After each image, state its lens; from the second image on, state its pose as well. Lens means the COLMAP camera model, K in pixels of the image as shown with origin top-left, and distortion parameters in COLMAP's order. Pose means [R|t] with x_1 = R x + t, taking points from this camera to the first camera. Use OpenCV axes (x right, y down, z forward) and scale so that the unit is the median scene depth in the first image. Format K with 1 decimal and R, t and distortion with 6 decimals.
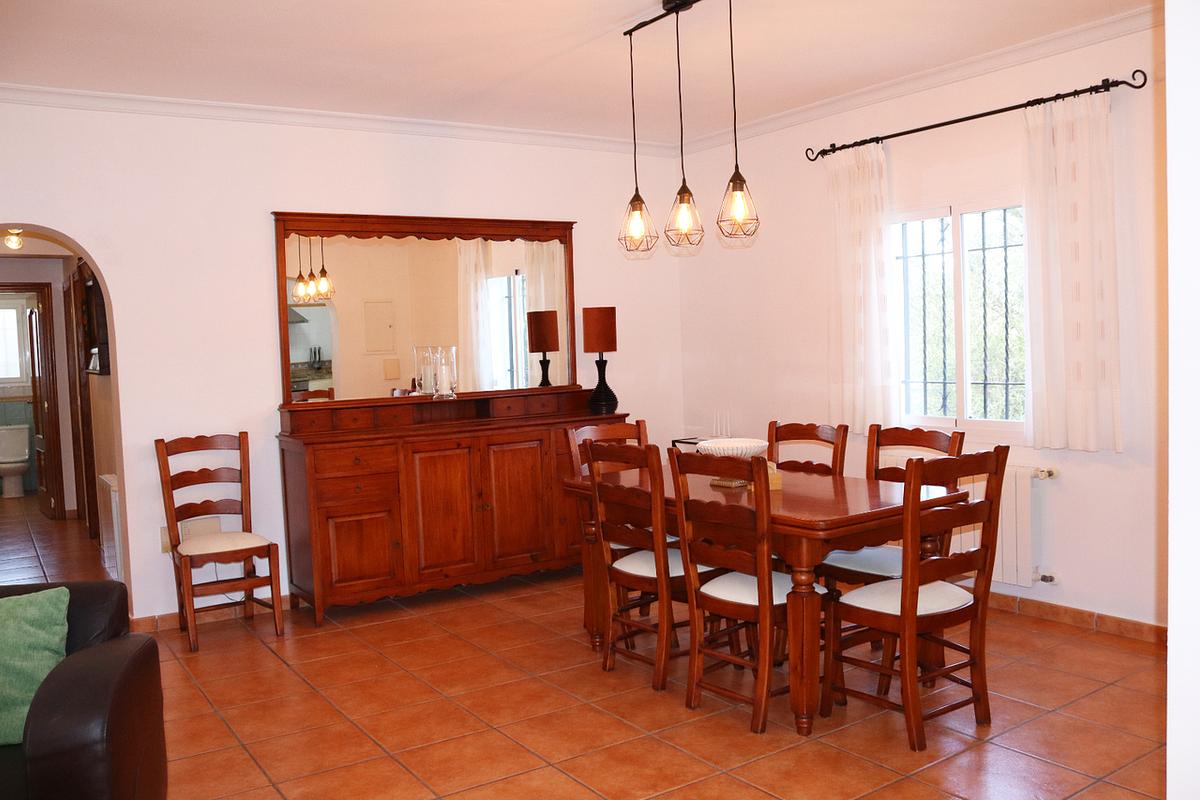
lens RADIAL K [[1000.4, 0, 611.1], [0, 1000.4, 401.0], [0, 0, 1]] dist [-0.174477, 0.164693]
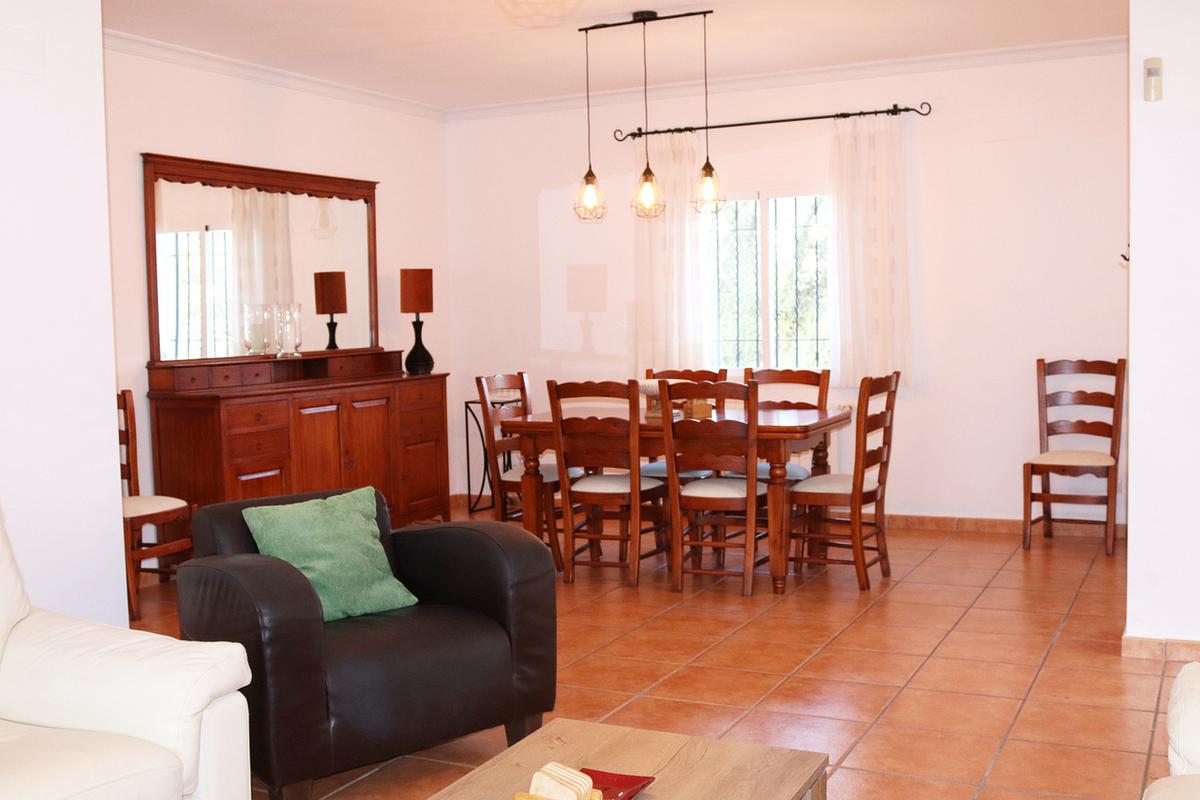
lens RADIAL K [[1283.4, 0, 600.0], [0, 1283.4, 400.0], [0, 0, 1]] dist [-0.101734, -0.005137]
pose [[0.867929, -0.018065, 0.496360, -0.546530], [0.021412, 0.999770, -0.001054, 0.049104], [-0.496227, 0.011543, 0.868116, -0.238962]]
